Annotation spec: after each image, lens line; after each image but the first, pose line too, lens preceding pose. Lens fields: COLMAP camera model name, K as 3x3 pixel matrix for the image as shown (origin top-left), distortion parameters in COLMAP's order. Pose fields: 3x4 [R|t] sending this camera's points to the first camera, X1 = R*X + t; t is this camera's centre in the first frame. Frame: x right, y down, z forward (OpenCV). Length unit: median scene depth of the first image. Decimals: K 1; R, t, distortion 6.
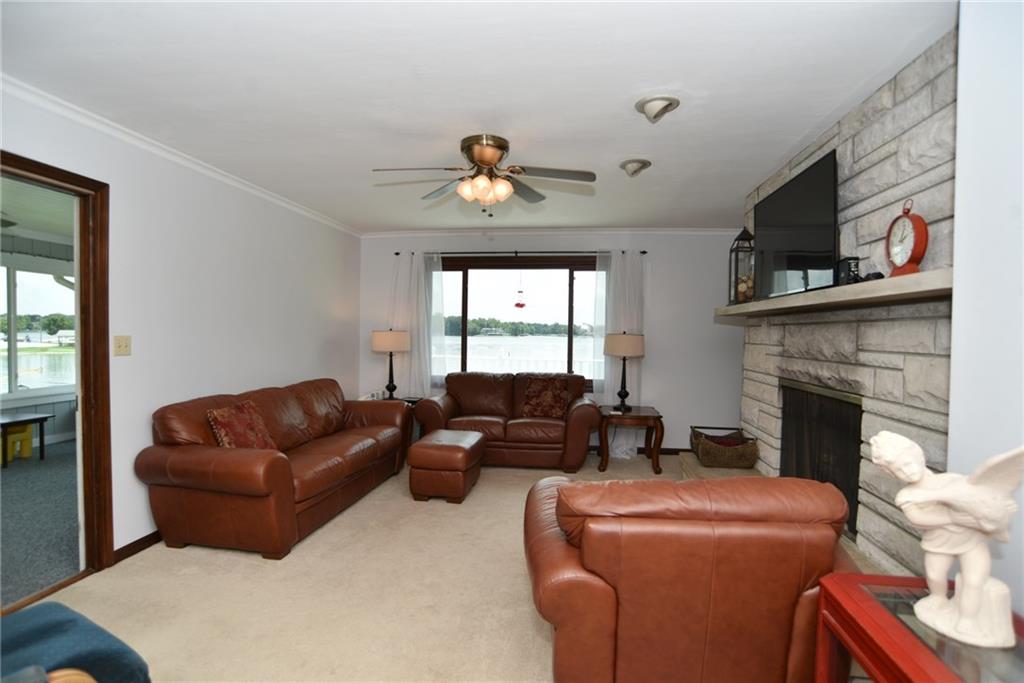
lens RADIAL K [[526.3, 0, 510.9], [0, 526.3, 347.2], [0, 0, 1]] dist [-0.099219, 0.043640]
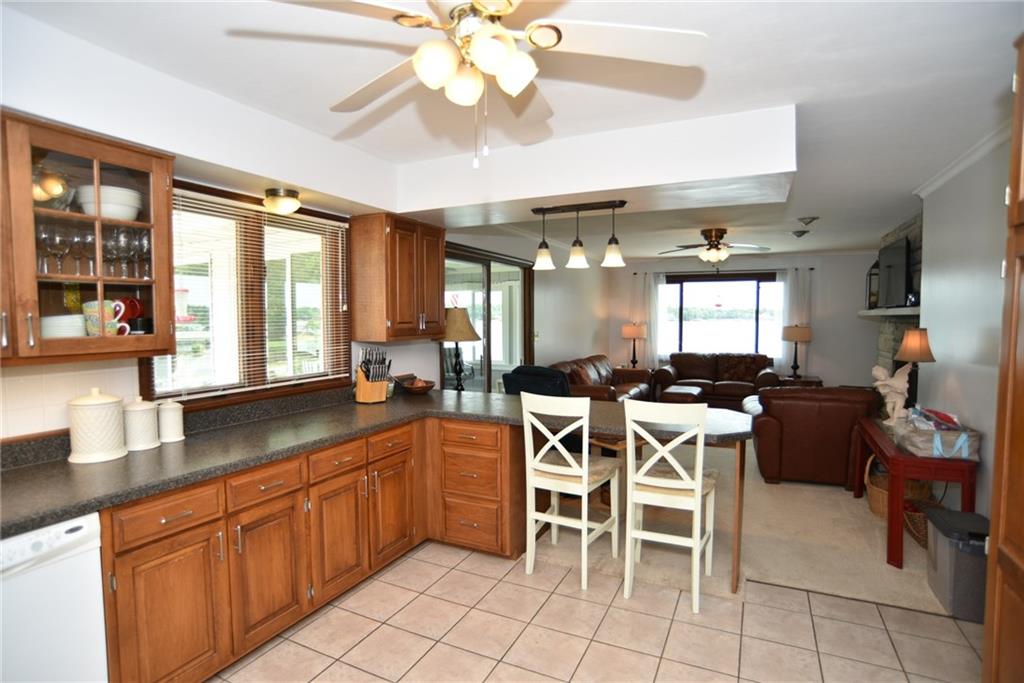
lens RADIAL K [[526.3, 0, 510.9], [0, 526.3, 347.2], [0, 0, 1]] dist [-0.099219, 0.043640]
pose [[0.949772, 0.005868, -0.312887, -0.091897], [0.002611, 0.999641, 0.026674, -0.006491], [0.312931, -0.026151, 0.949416, -0.598655]]
